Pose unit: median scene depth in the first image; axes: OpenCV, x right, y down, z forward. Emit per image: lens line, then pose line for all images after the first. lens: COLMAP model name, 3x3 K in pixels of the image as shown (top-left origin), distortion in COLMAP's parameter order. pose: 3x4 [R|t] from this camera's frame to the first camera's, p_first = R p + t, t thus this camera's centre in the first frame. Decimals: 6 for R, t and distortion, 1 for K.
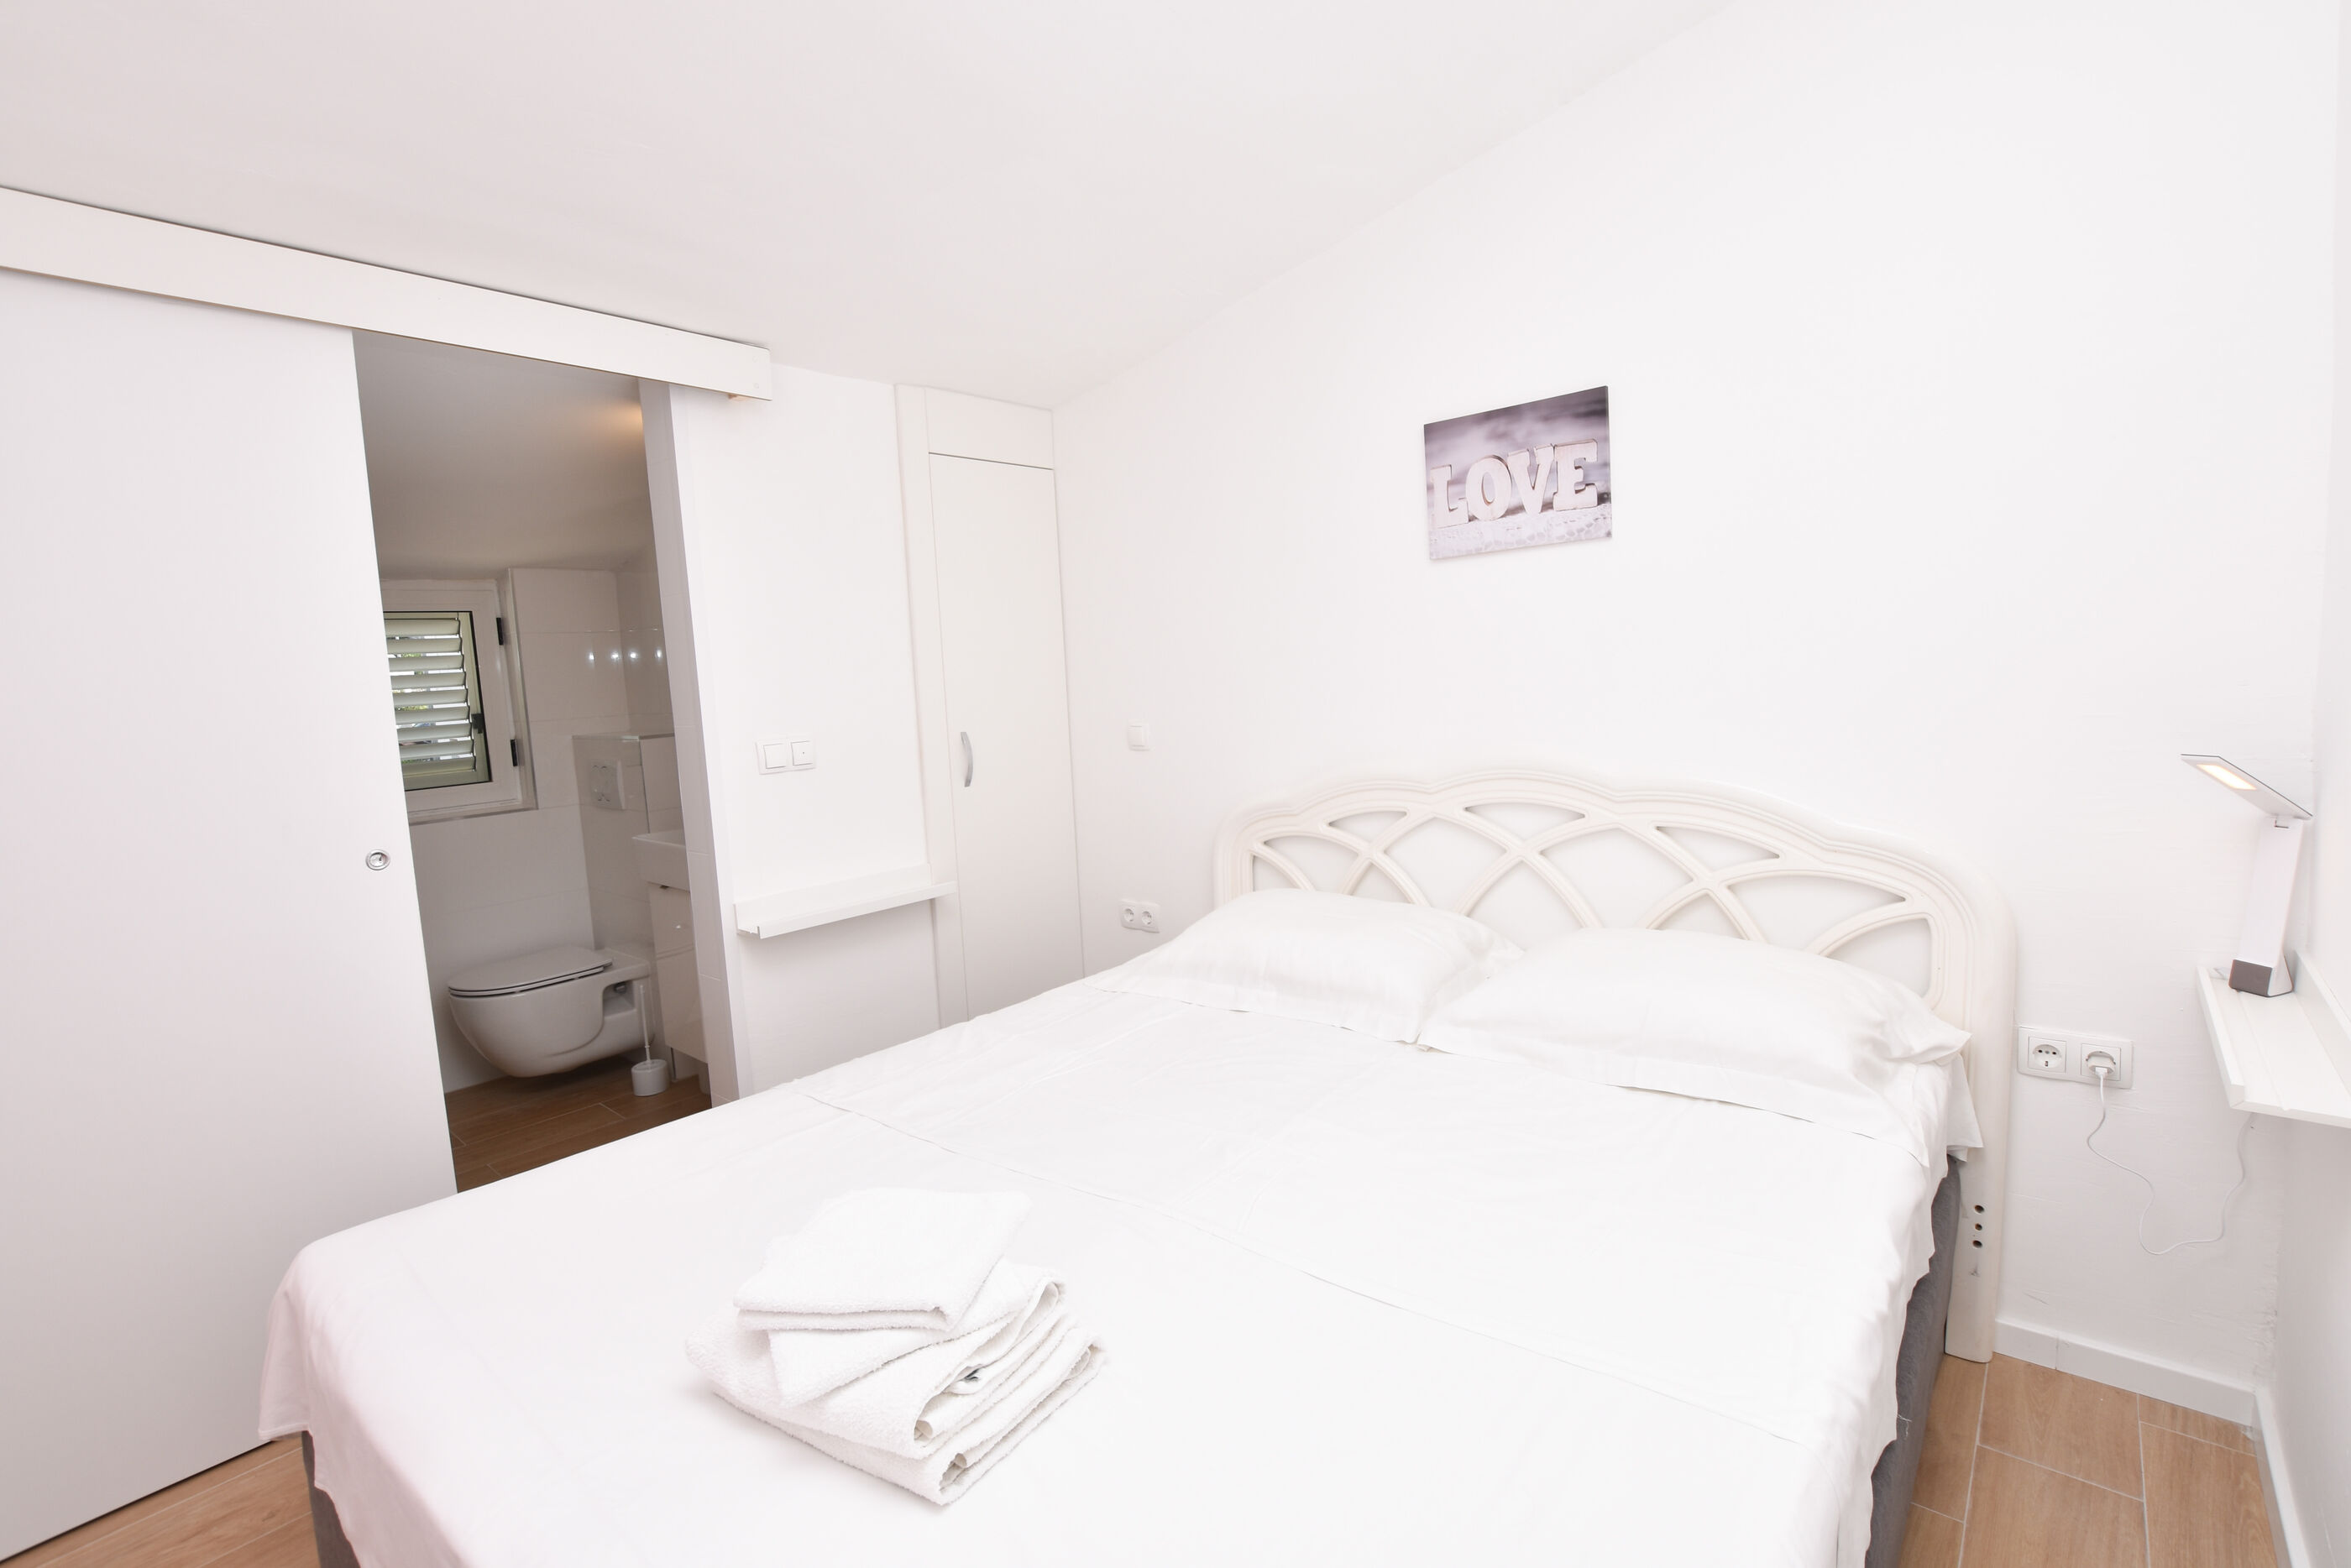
lens RADIAL K [[1038.9, 0, 1164.6], [0, 1038.9, 775.0], [0, 0, 1]] dist [-0.029231, 0.001059]
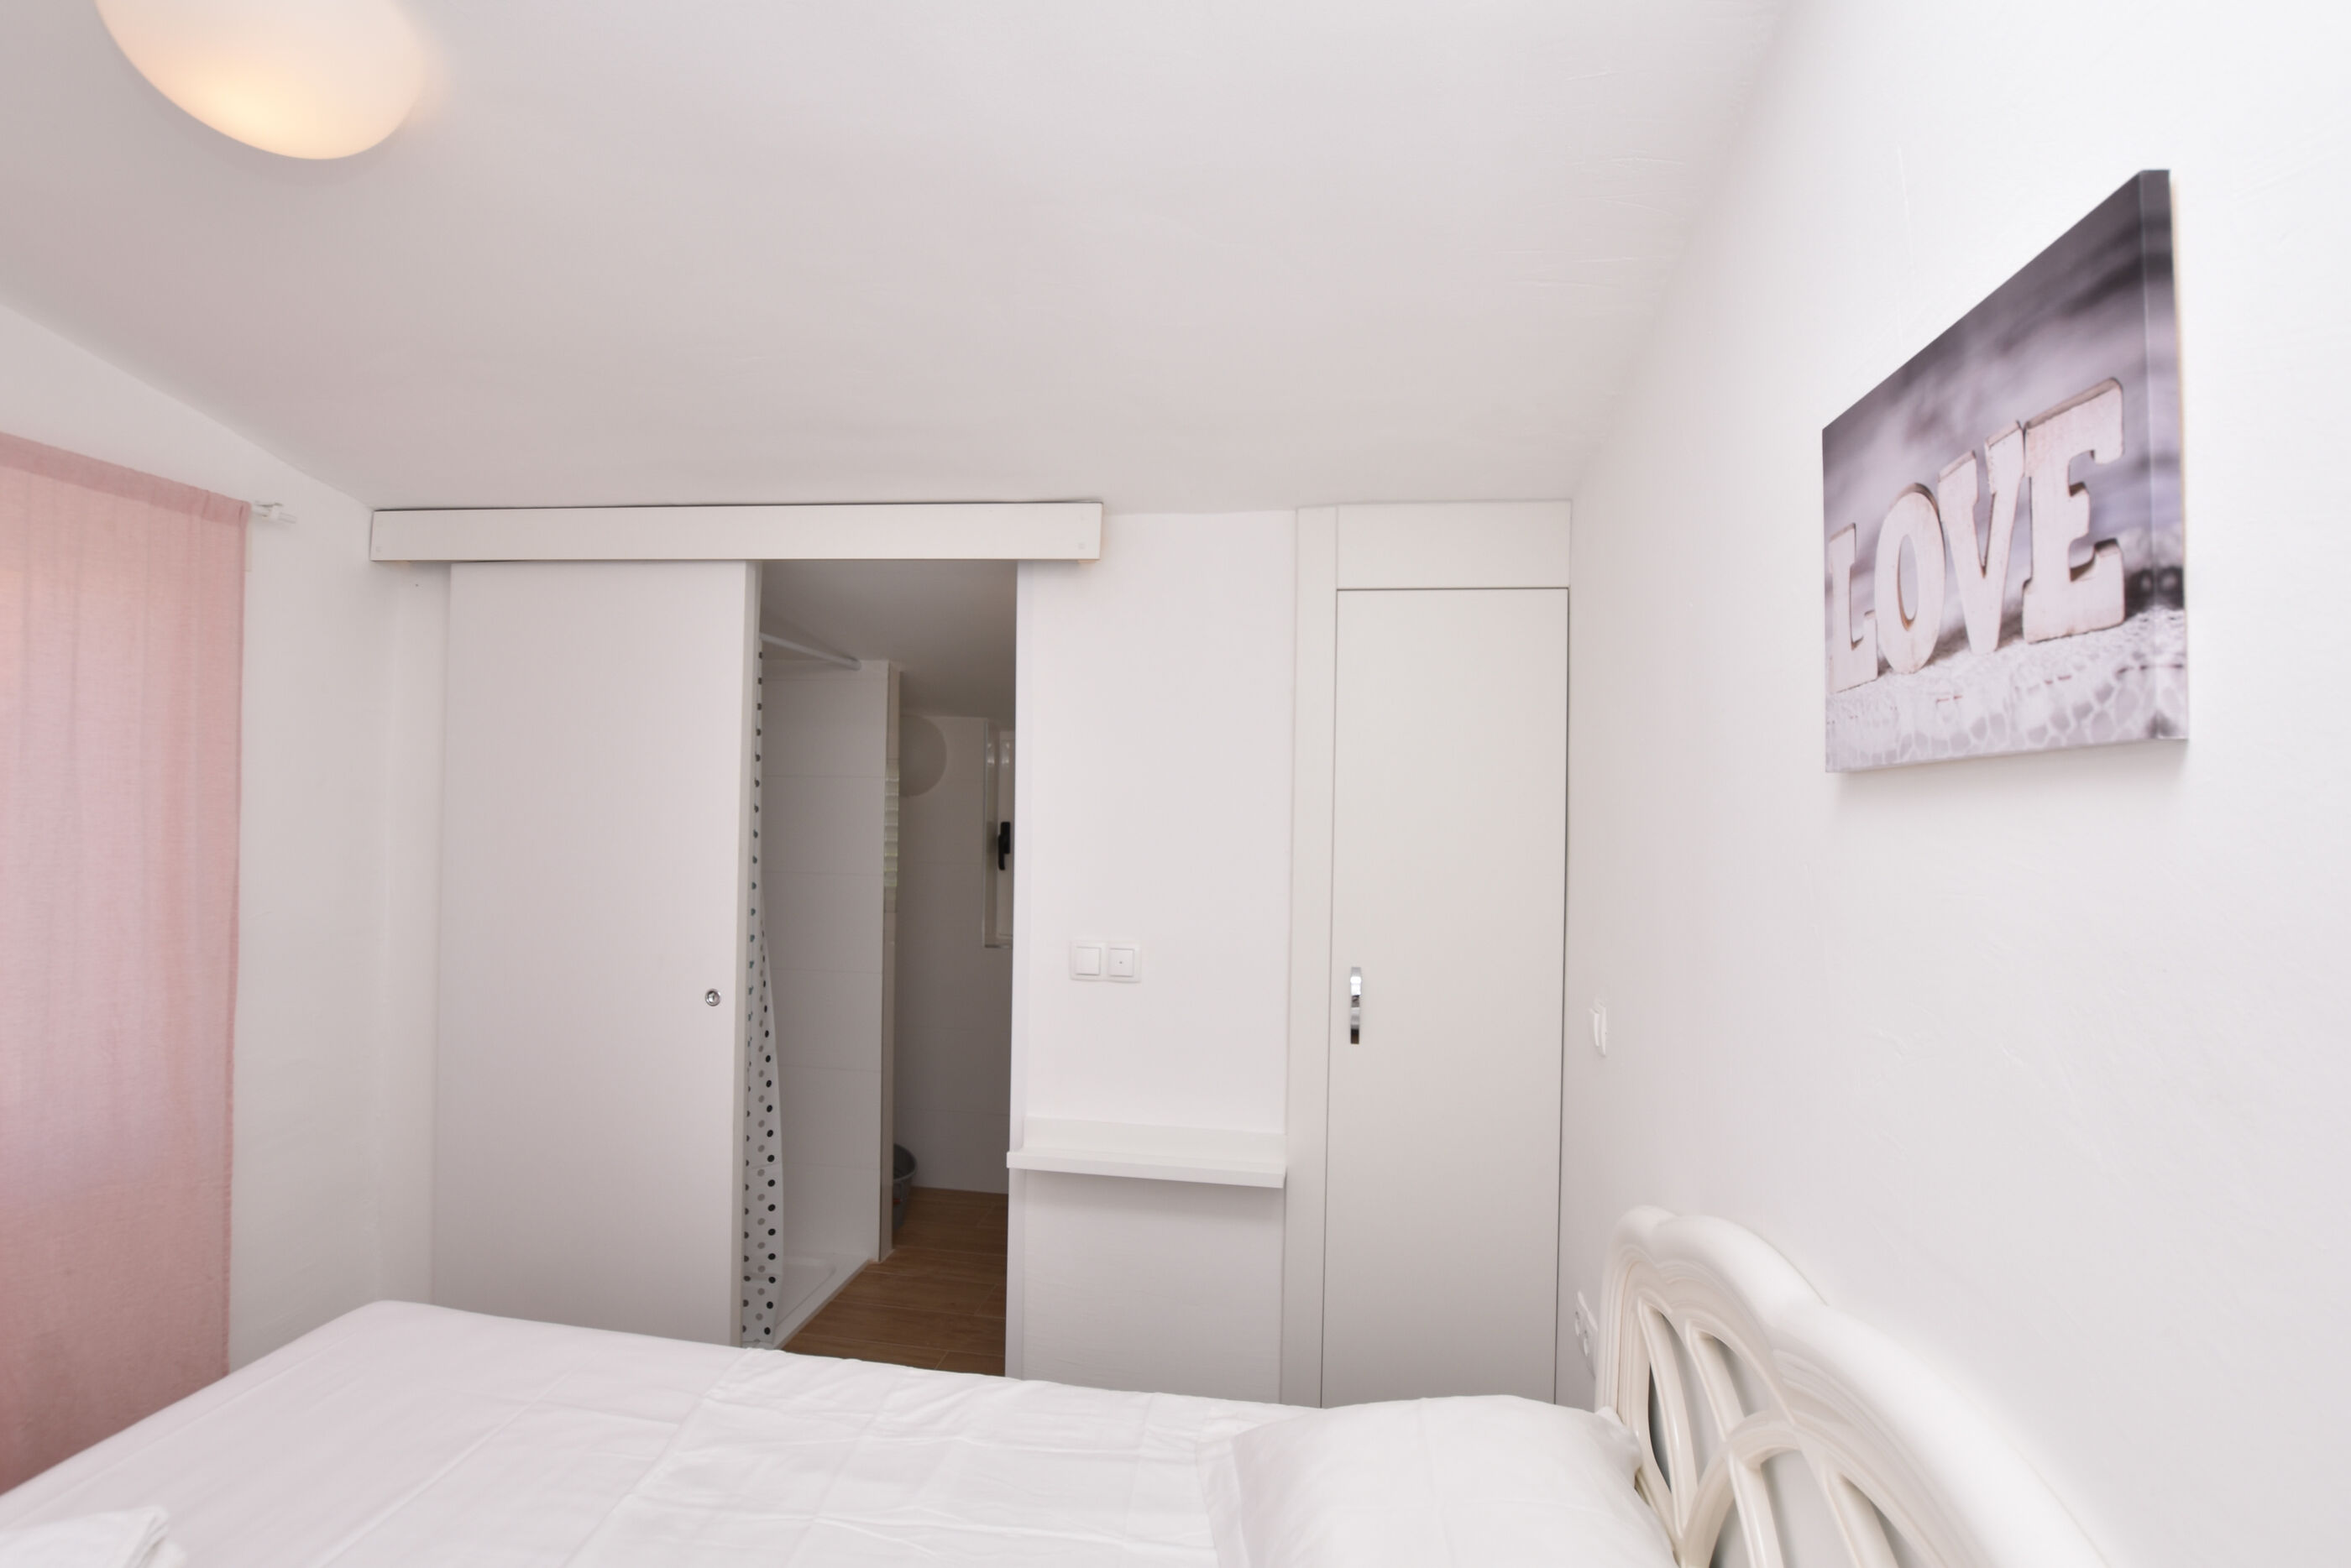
lens RADIAL K [[1101.9, 0, 1175.1], [0, 1101.9, 780.6], [0, 0, 1]] dist [-0.026301, 0.000010]
pose [[0.535580, 0.047151, -0.843167, 0.497668], [-0.135278, 0.990337, -0.030548, -0.171501], [0.833579, 0.130423, 0.536783, 0.626618]]
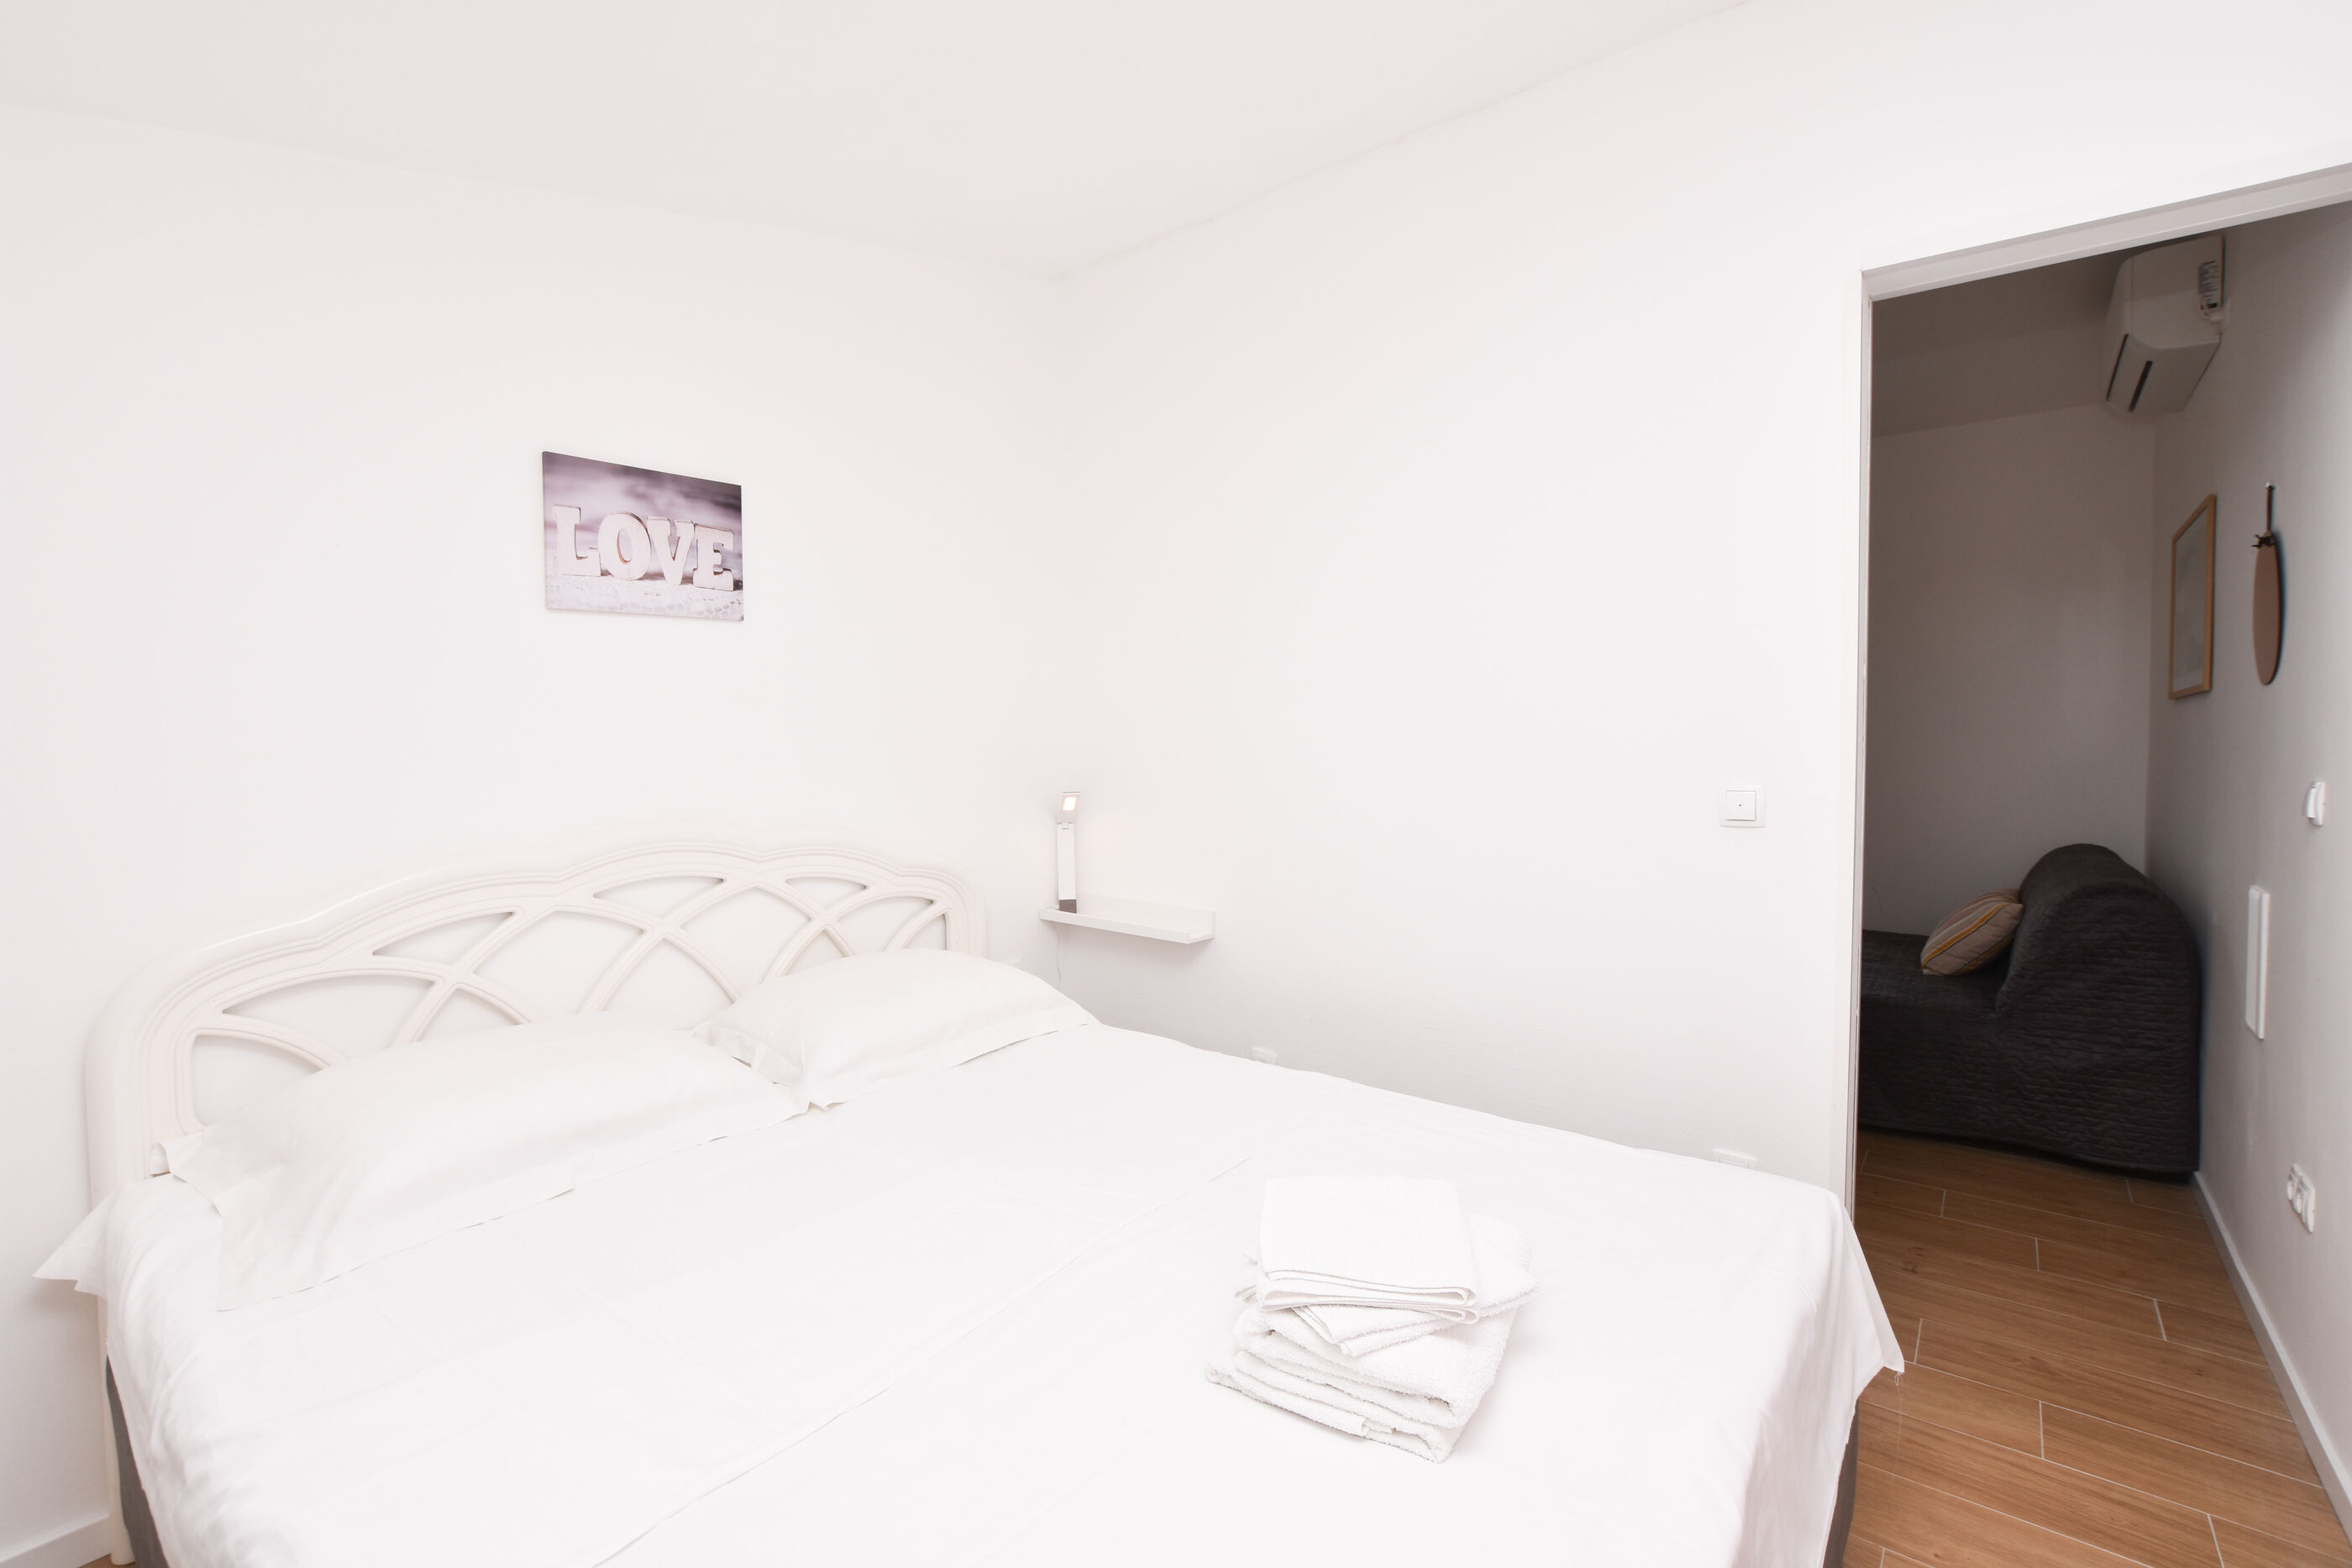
lens RADIAL K [[1039.4, 0, 1171.9], [0, 1039.4, 774.8], [0, 0, 1]] dist [-0.029231, 0.001059]
pose [[-0.020863, 0.005037, 0.999770, -0.642953], [0.100996, 0.994883, -0.002905, -0.017702], [-0.994668, 0.100912, -0.021265, 0.555973]]
